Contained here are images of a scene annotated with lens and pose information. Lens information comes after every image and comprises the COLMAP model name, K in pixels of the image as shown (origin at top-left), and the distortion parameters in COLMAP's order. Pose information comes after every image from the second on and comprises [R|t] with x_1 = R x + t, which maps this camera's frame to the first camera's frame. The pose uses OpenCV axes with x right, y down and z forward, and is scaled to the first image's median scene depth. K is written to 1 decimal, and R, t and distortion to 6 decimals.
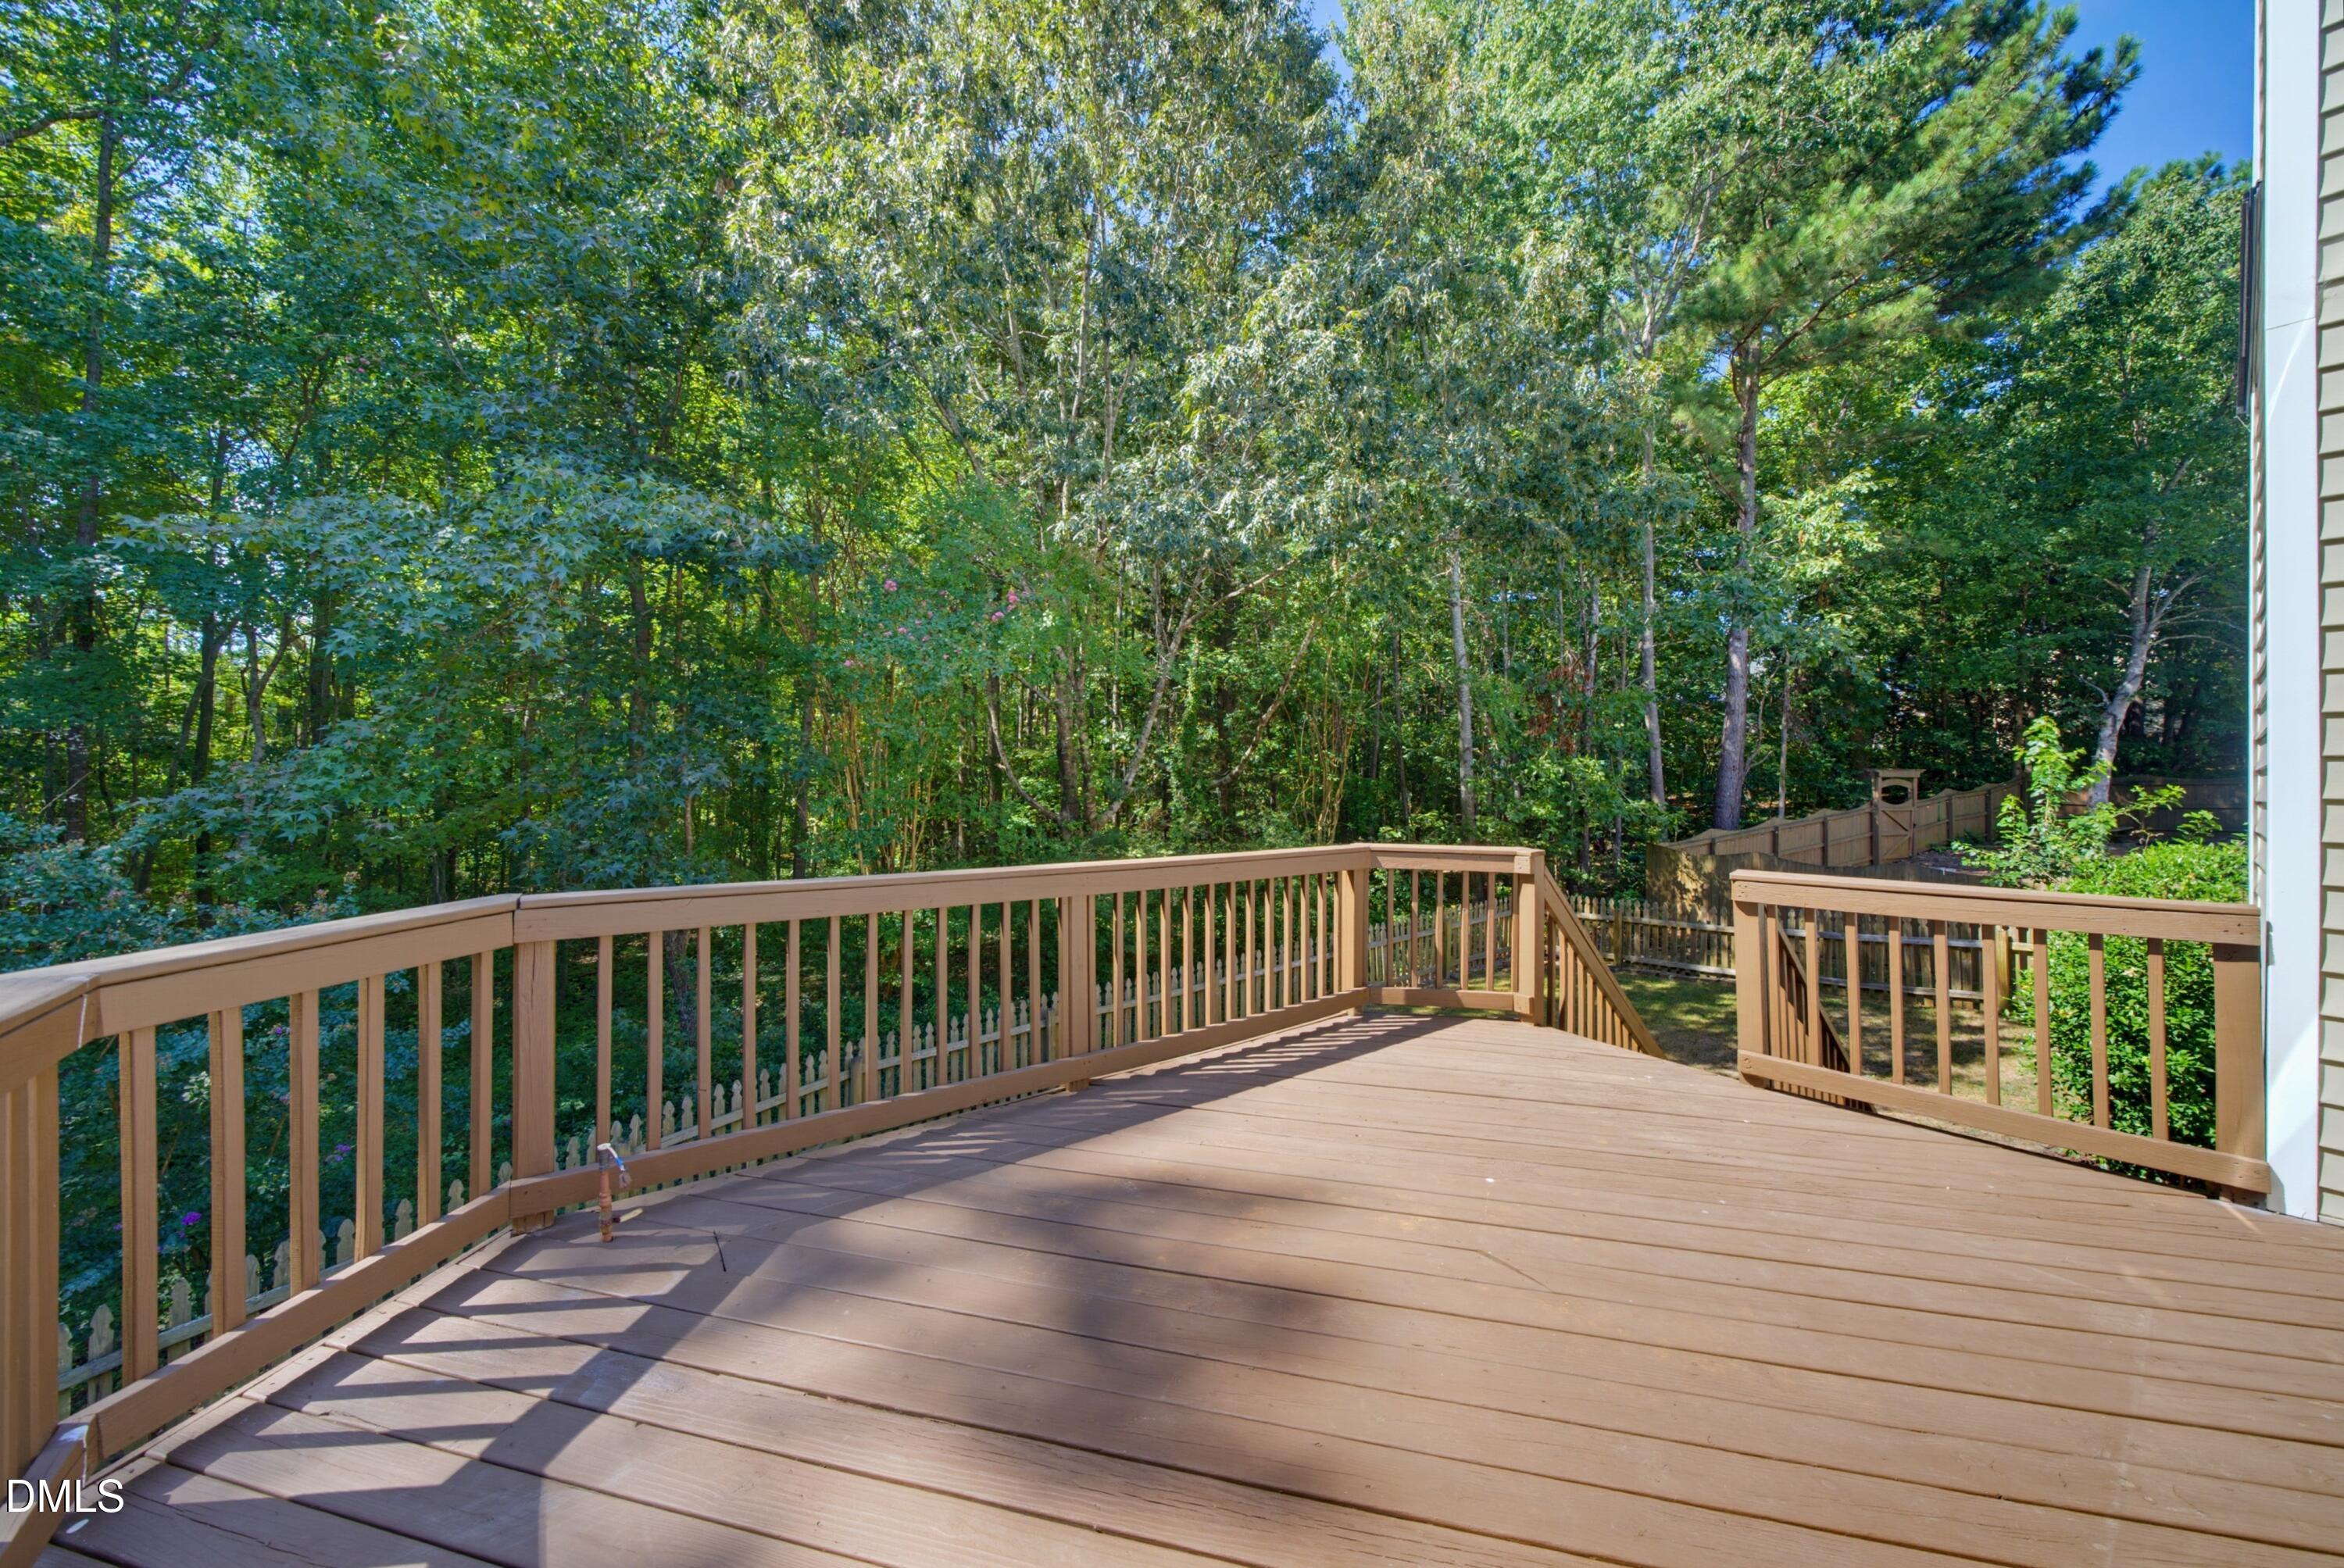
lens RADIAL K [[795.1, 0, 1234.6], [0, 795.1, 777.3], [0, 0, 1]] dist [-0.017047, 0.007811]
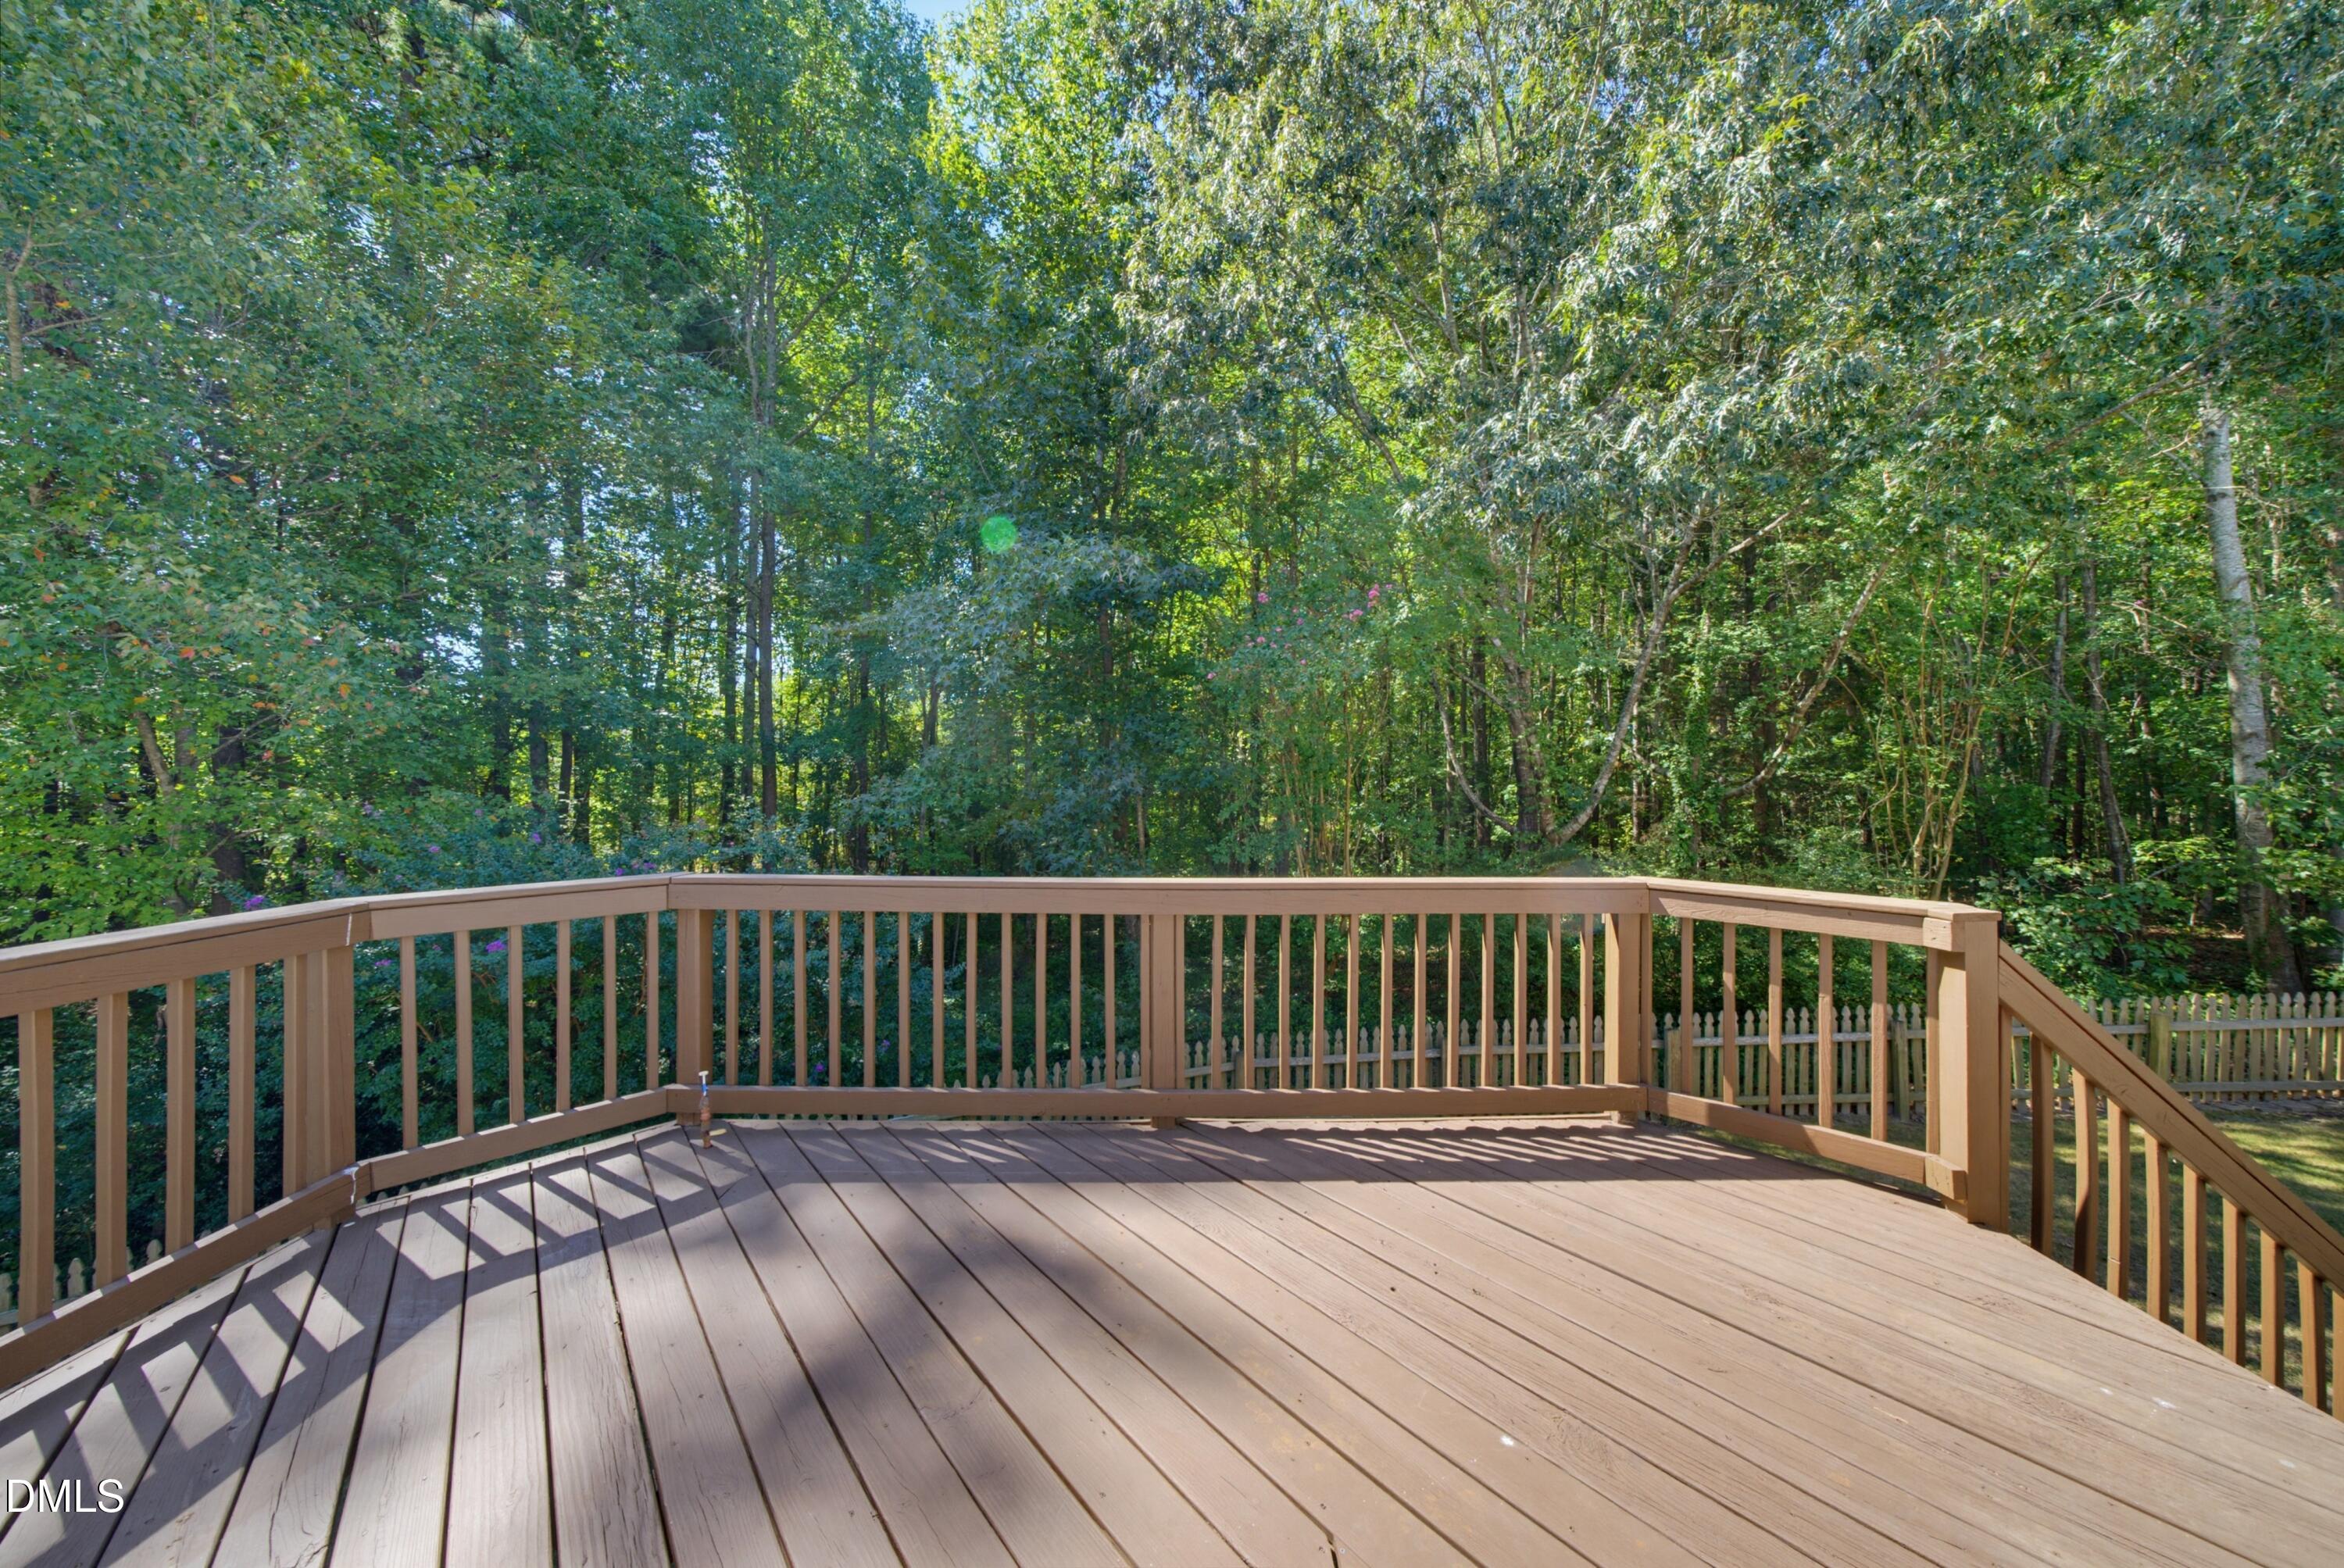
lens RADIAL K [[820.6, 0, 1175.9], [0, 820.6, 791.8], [0, 0, 1]] dist [-0.020036, 0.015960]
pose [[0.792202, 0.002587, -0.610253, 0.286667], [0.002436, 0.999970, 0.007402, 0.002027], [0.610254, -0.007350, 0.792172, 0.198264]]
